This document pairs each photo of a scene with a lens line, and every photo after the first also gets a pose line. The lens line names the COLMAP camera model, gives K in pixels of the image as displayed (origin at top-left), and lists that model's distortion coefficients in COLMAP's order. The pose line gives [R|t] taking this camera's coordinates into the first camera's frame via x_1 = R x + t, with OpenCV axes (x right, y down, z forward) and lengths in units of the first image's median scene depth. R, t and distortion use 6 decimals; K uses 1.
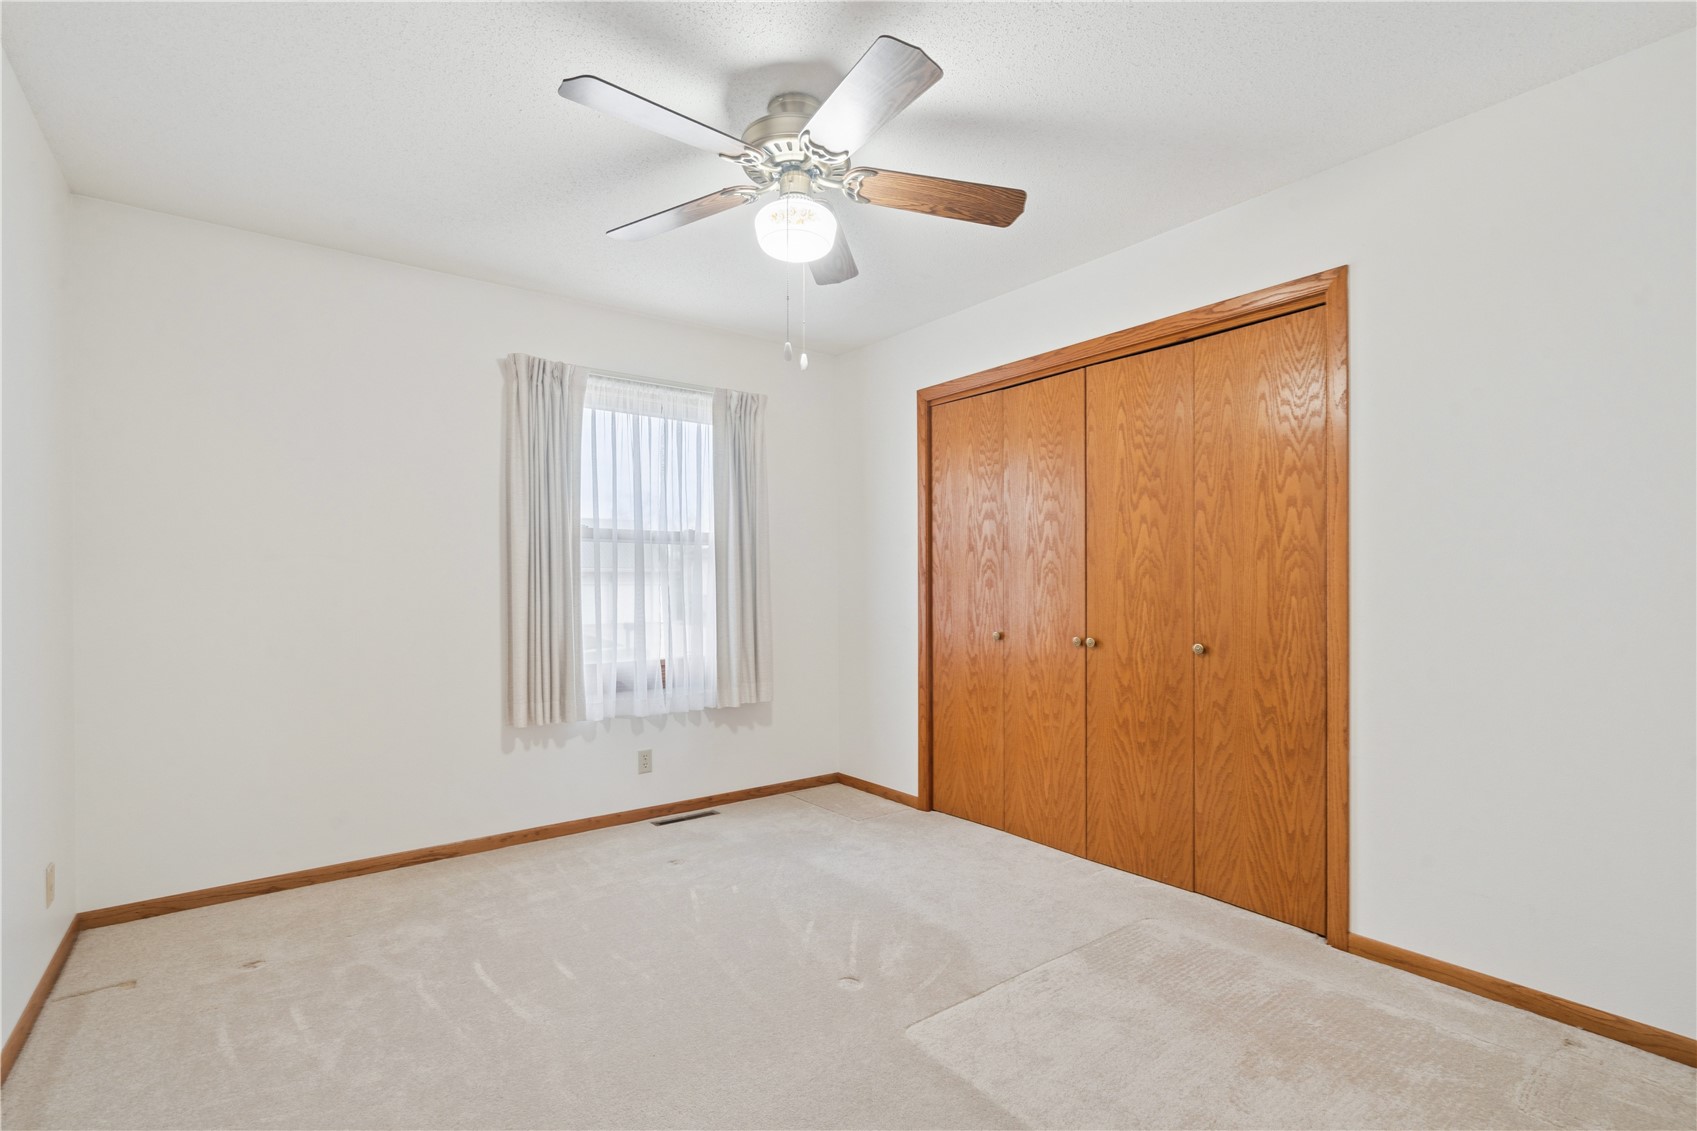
lens RADIAL K [[765.6, 0, 832.1], [0, 765.6, 580.9], [0, 0, 1]] dist [-0.004620, 0.001879]
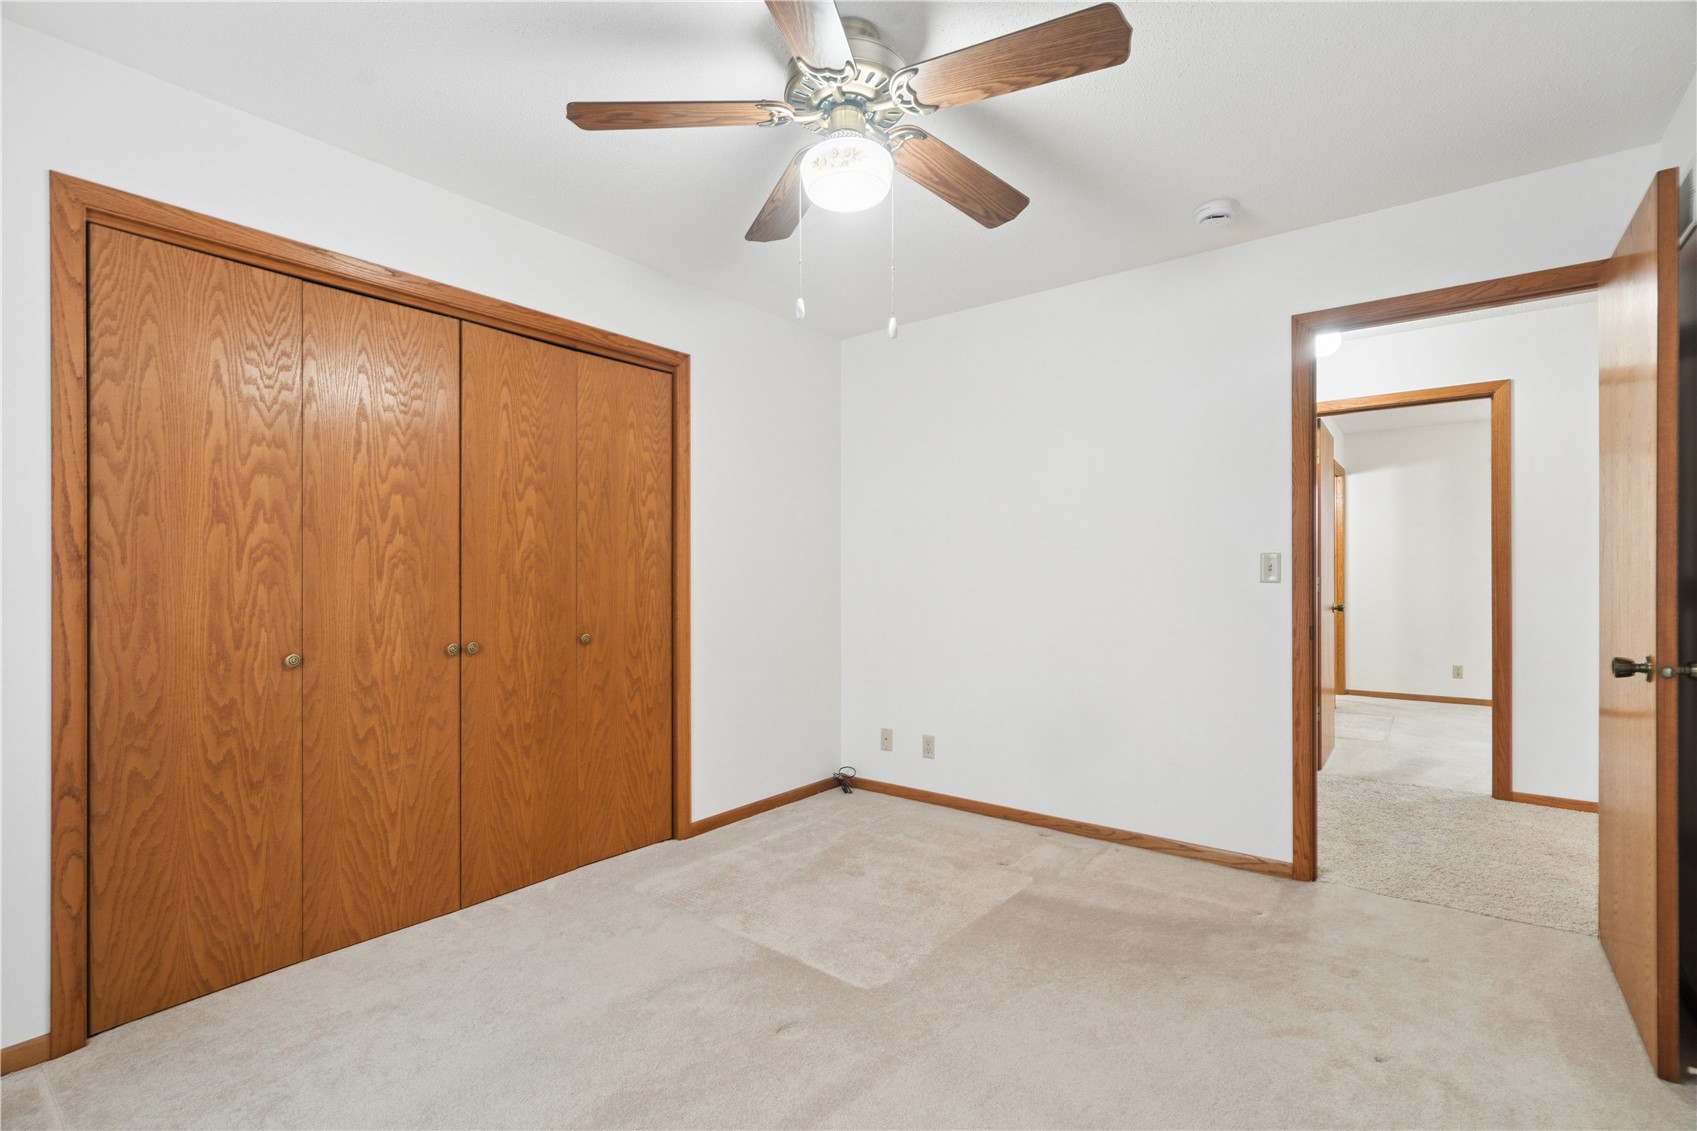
lens RADIAL K [[765.6, 0, 844.3], [0, 765.6, 567.4], [0, 0, 1]] dist [-0.004620, 0.001879]
pose [[-0.248955, 0.014673, 0.968404, -0.603728], [-0.002164, 0.999874, -0.015706, 0.003870], [-0.968513, -0.006006, -0.248892, 0.834733]]
